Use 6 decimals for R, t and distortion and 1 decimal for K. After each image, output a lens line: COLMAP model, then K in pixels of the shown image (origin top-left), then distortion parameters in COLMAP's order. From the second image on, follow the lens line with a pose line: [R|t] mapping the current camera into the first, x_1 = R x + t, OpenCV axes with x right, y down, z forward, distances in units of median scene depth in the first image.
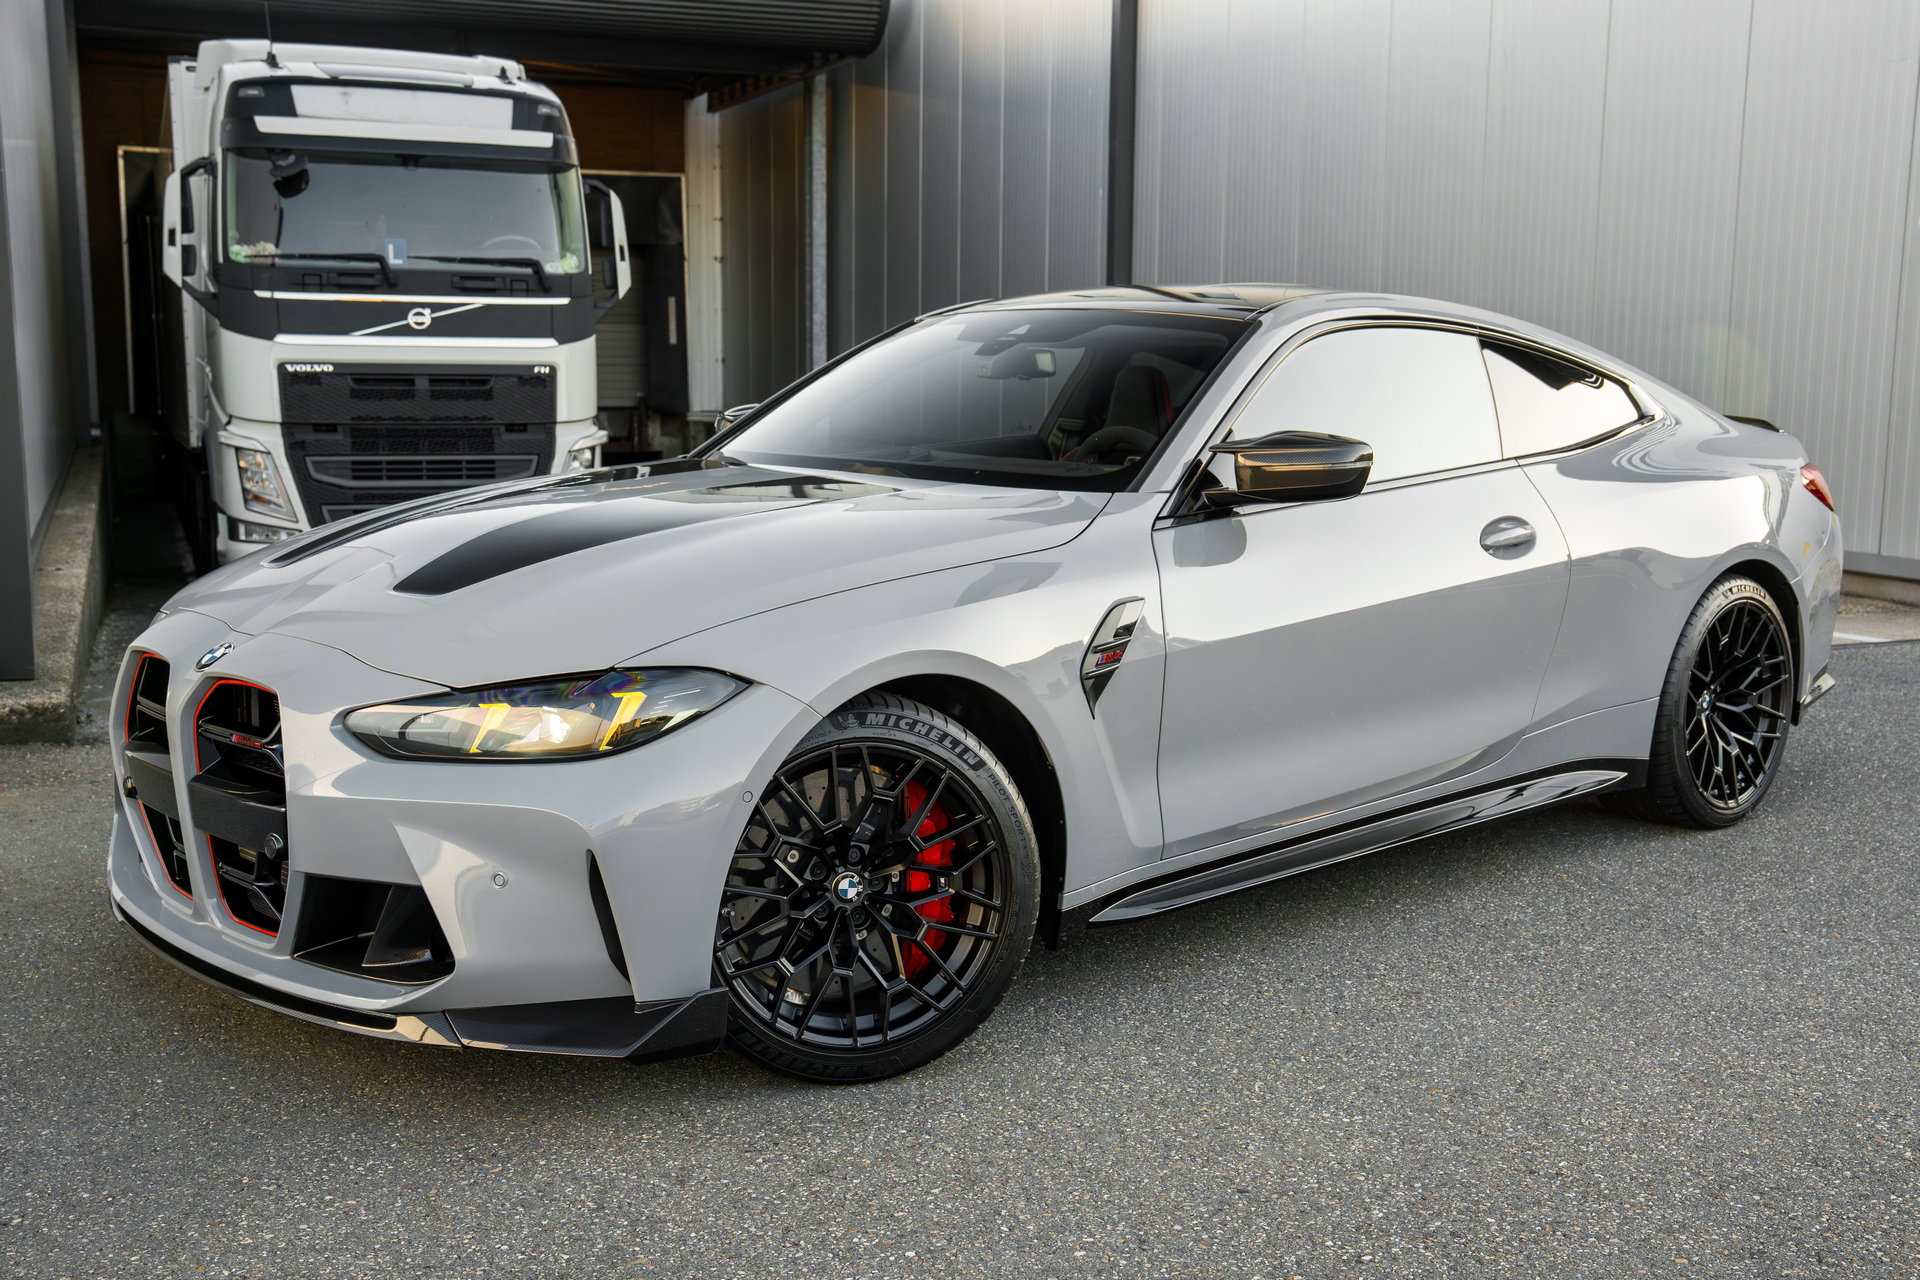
lens RADIAL K [[2078.4, 0, 1037.3], [0, 2078.4, 761.9], [0, 0, 1]] dist [0.082597, 0.000000]
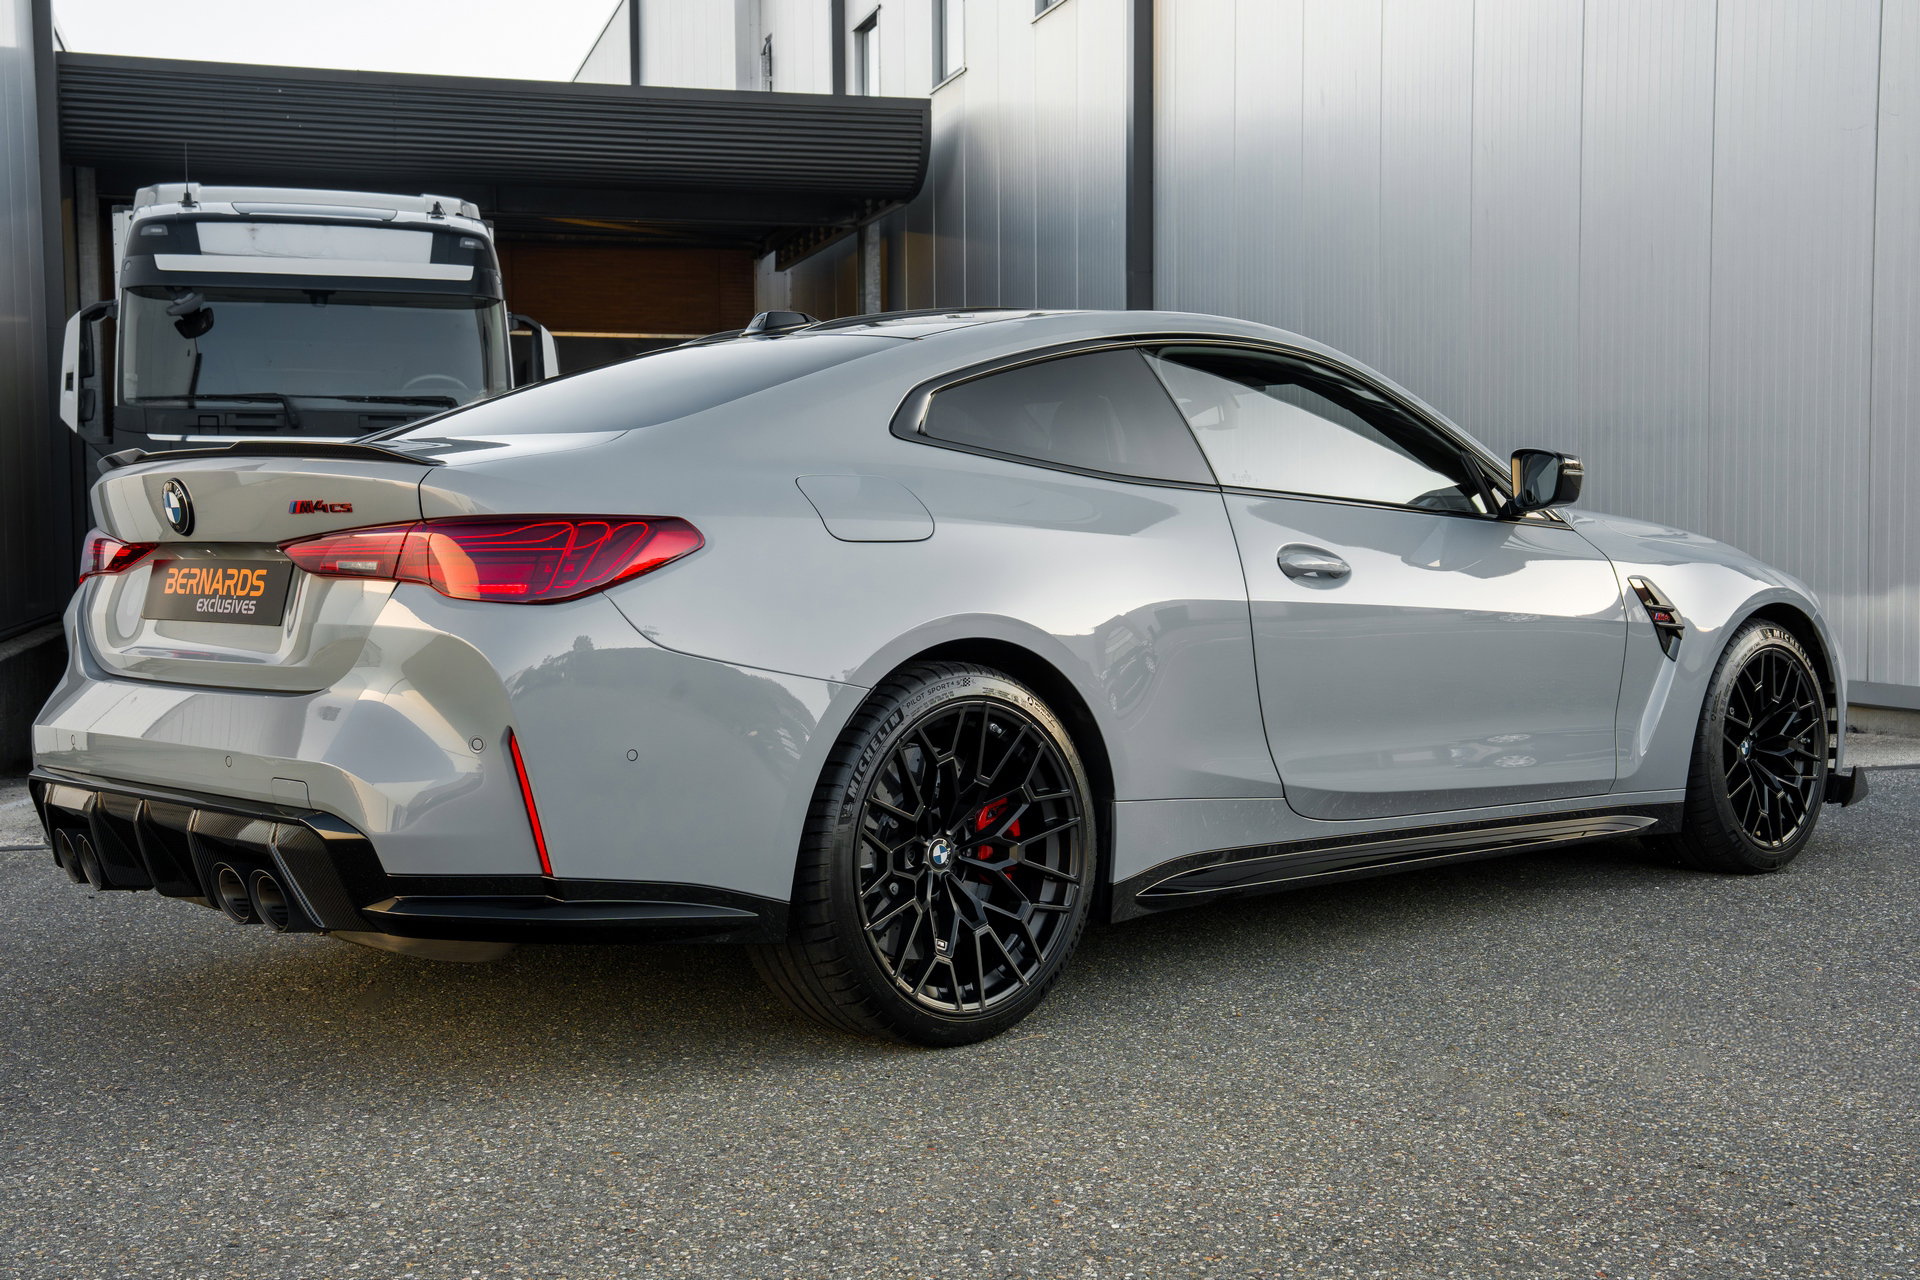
lens RADIAL K [[2306.9, 0, 1004.2], [0, 2306.9, 722.8], [0, 0, 1]] dist [0.112377, 0.000000]
pose [[0.995486, -0.007770, -0.094591, 0.104693], [-0.002965, 0.993611, -0.112820, 0.021339], [0.094863, 0.112591, 0.989103, 0.014472]]
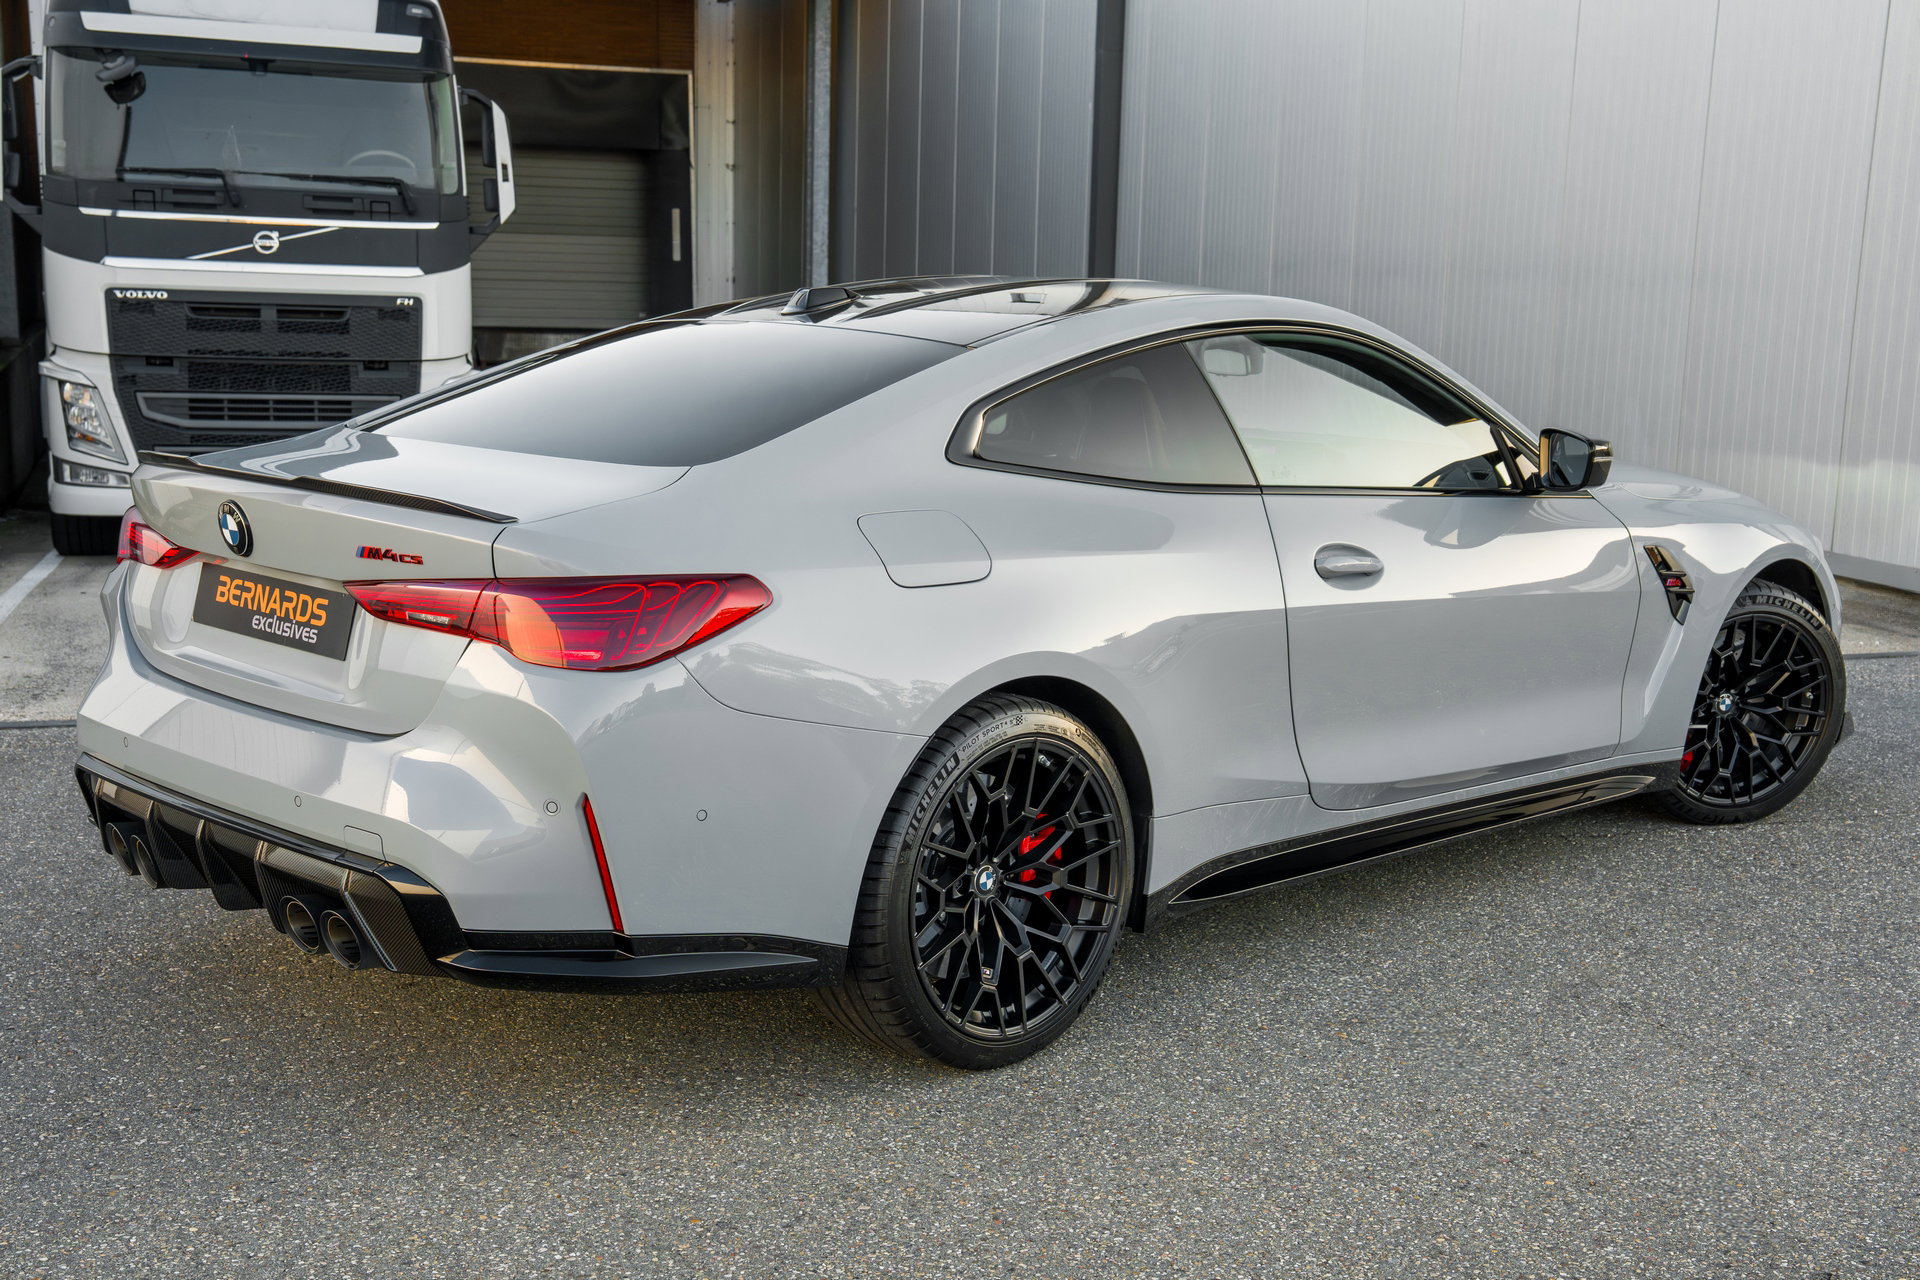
lens RADIAL K [[2306.9, 0, 1014.5], [0, 2306.9, 770.2], [0, 0, 1]] dist [0.112377, 0.000000]
pose [[0.997993, 0.030162, -0.055687, 0.089467], [-0.029058, 0.999367, 0.020517, -0.013915], [0.056271, -0.018858, 0.998237, 0.006719]]
